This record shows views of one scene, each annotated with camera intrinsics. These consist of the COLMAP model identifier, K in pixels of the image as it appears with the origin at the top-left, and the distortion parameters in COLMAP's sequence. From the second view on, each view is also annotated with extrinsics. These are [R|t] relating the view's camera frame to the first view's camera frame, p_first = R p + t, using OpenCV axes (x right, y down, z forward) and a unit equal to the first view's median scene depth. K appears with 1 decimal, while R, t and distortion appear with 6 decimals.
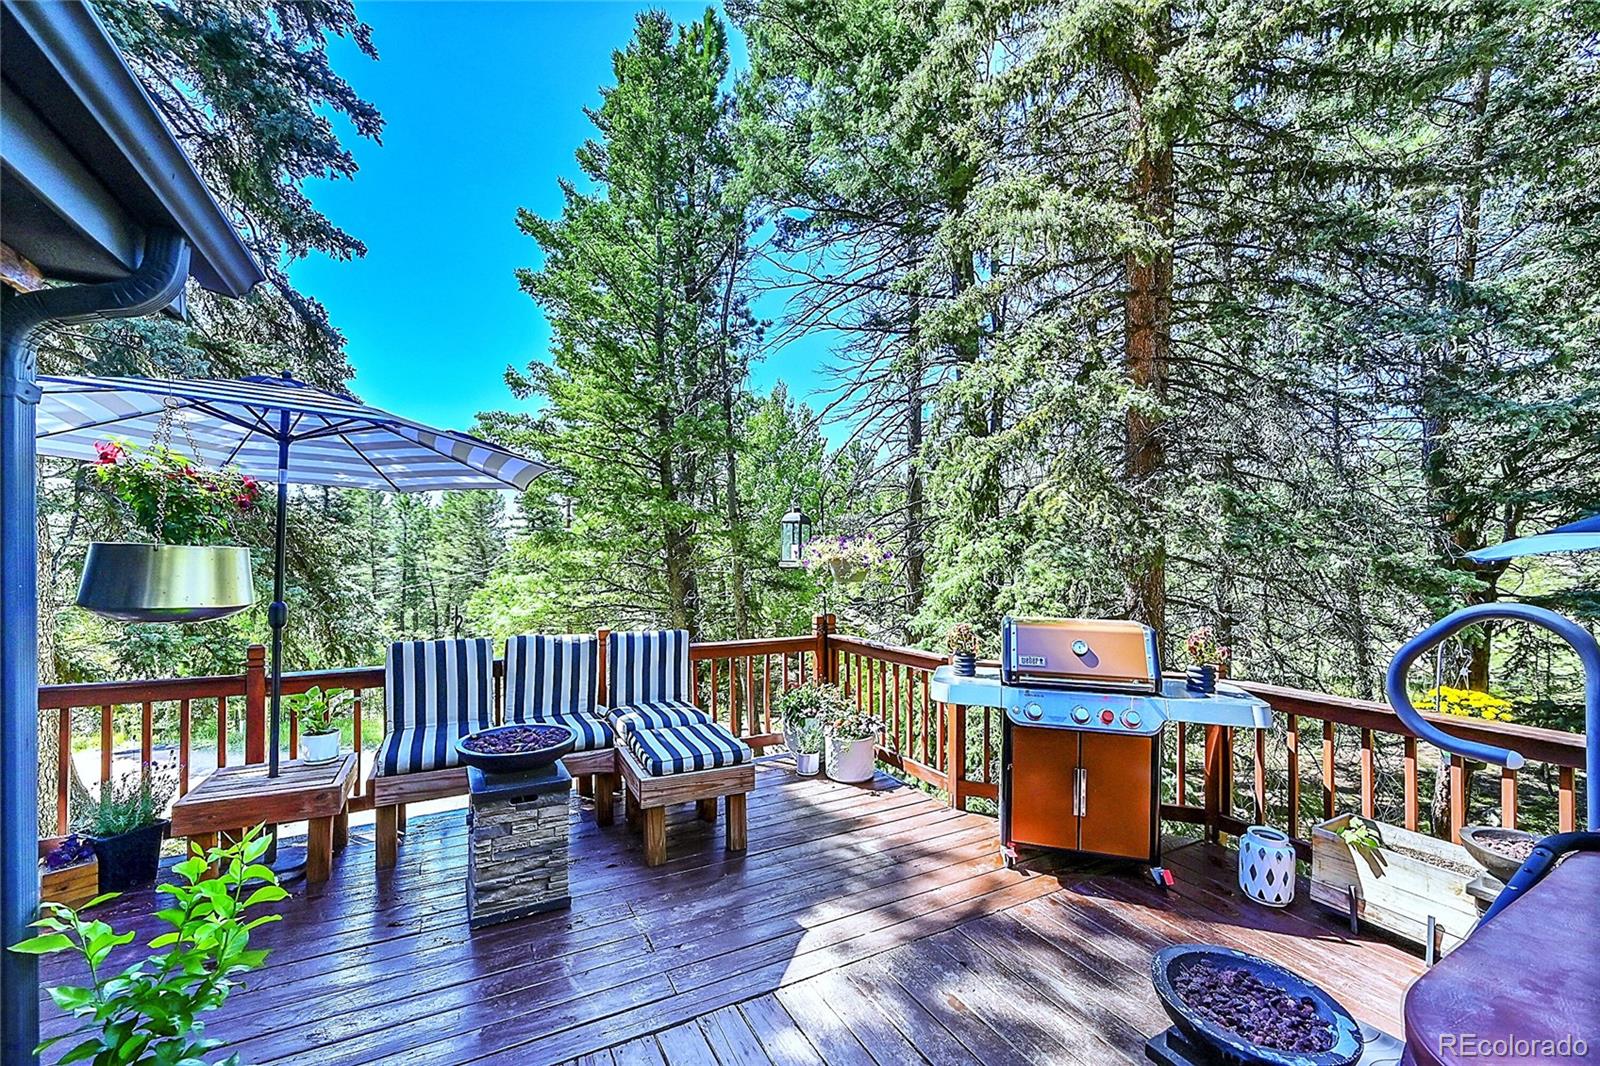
lens RADIAL K [[643.9, 0, 804.0], [0, 643.9, 545.3], [0, 0, 1]] dist [0.001542, -0.000142]
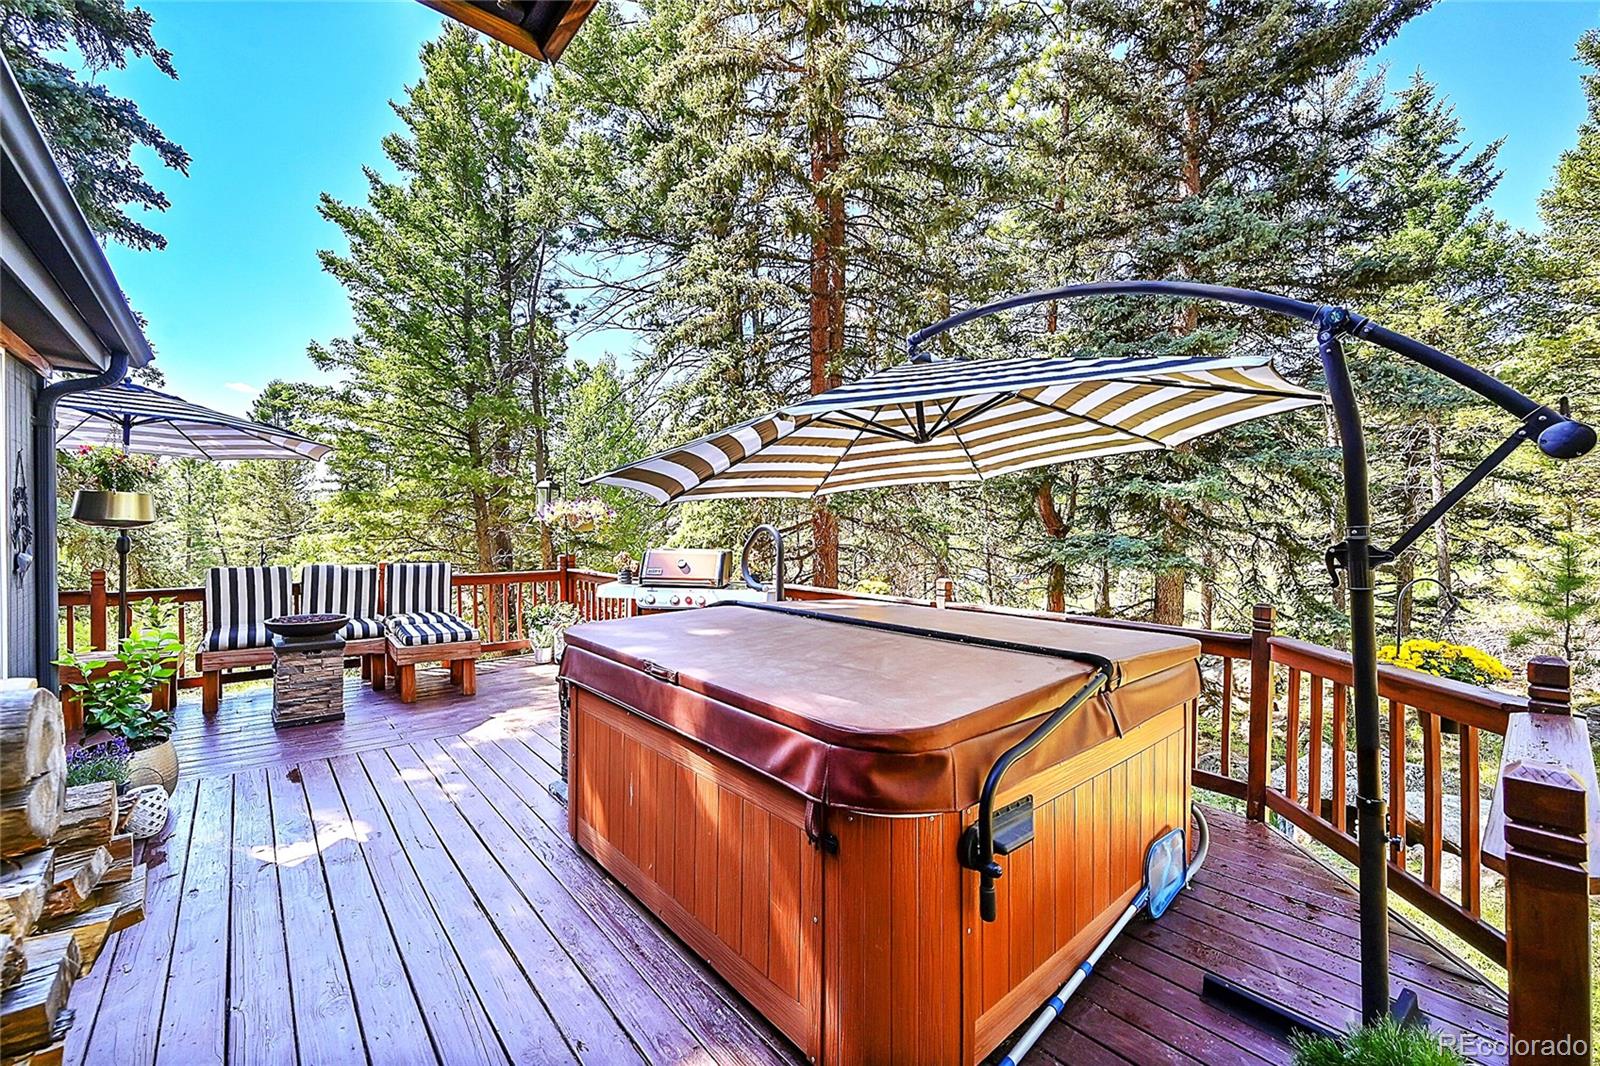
lens RADIAL K [[643.9, 0, 796.4], [0, 643.9, 526.5], [0, 0, 1]] dist [0.001542, -0.000142]
pose [[0.979015, 0.003864, 0.203751, 0.225893], [-0.007738, 0.999804, 0.018219, 0.016806], [-0.203641, -0.019414, 0.978853, -0.439858]]
